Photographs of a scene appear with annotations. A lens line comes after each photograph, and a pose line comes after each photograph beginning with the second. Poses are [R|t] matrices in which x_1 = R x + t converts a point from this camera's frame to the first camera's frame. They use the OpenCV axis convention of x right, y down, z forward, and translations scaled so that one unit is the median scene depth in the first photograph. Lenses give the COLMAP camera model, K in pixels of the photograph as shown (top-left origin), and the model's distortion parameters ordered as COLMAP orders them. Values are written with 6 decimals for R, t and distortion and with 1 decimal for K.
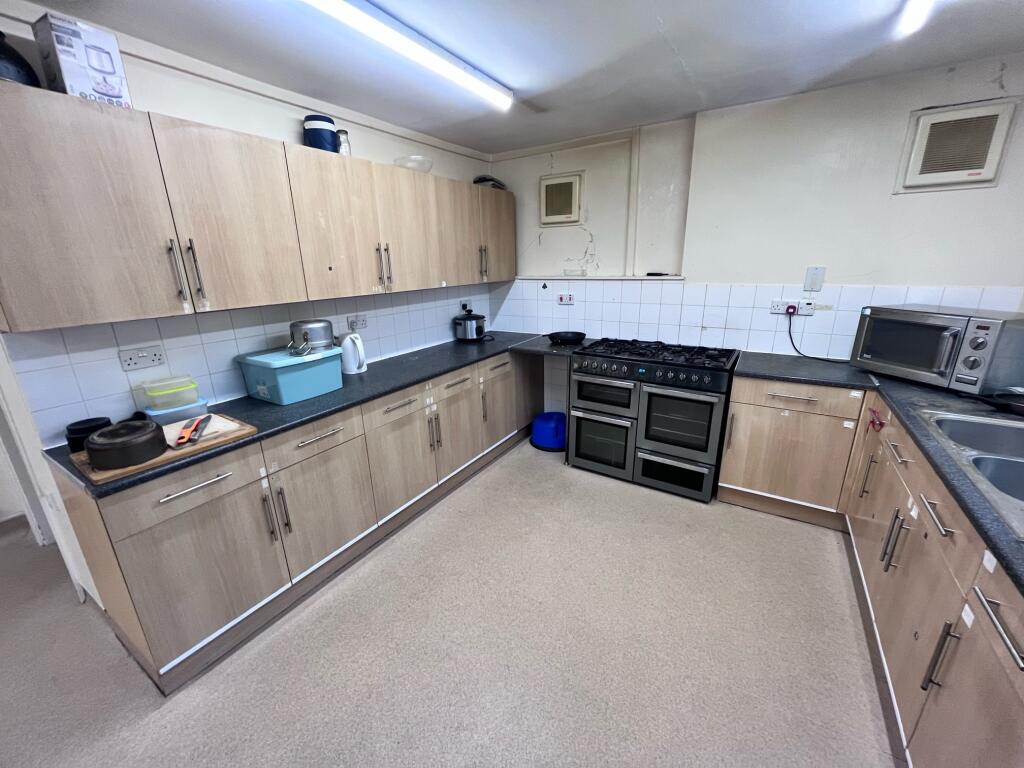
lens RADIAL K [[411.4, 0, 512.0], [0, 411.4, 384.0], [0, 0, 1]] dist [-0.000664, -0.000287]
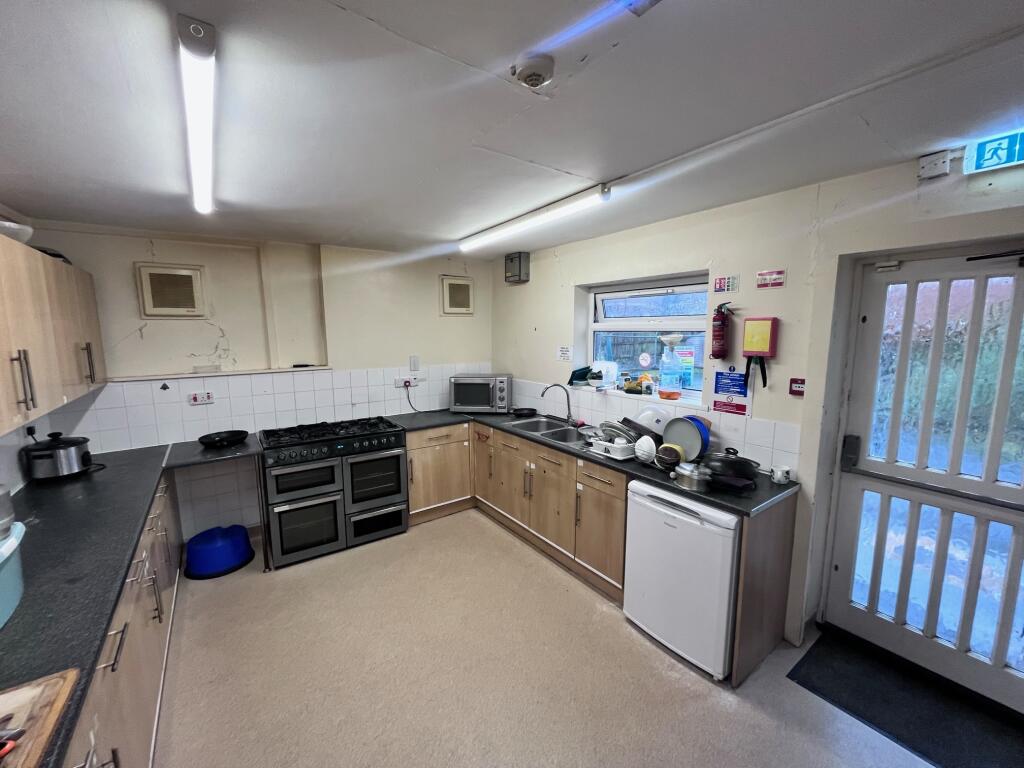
lens RADIAL K [[411.4, 0, 512.0], [0, 411.4, 384.0], [0, 0, 1]] dist [-0.000664, -0.000287]
pose [[0.383419, -0.105817, 0.917492, -0.538608], [0.266112, 0.963942, -0.000034, -0.073500], [-0.884406, 0.244169, 0.397753, 0.058858]]
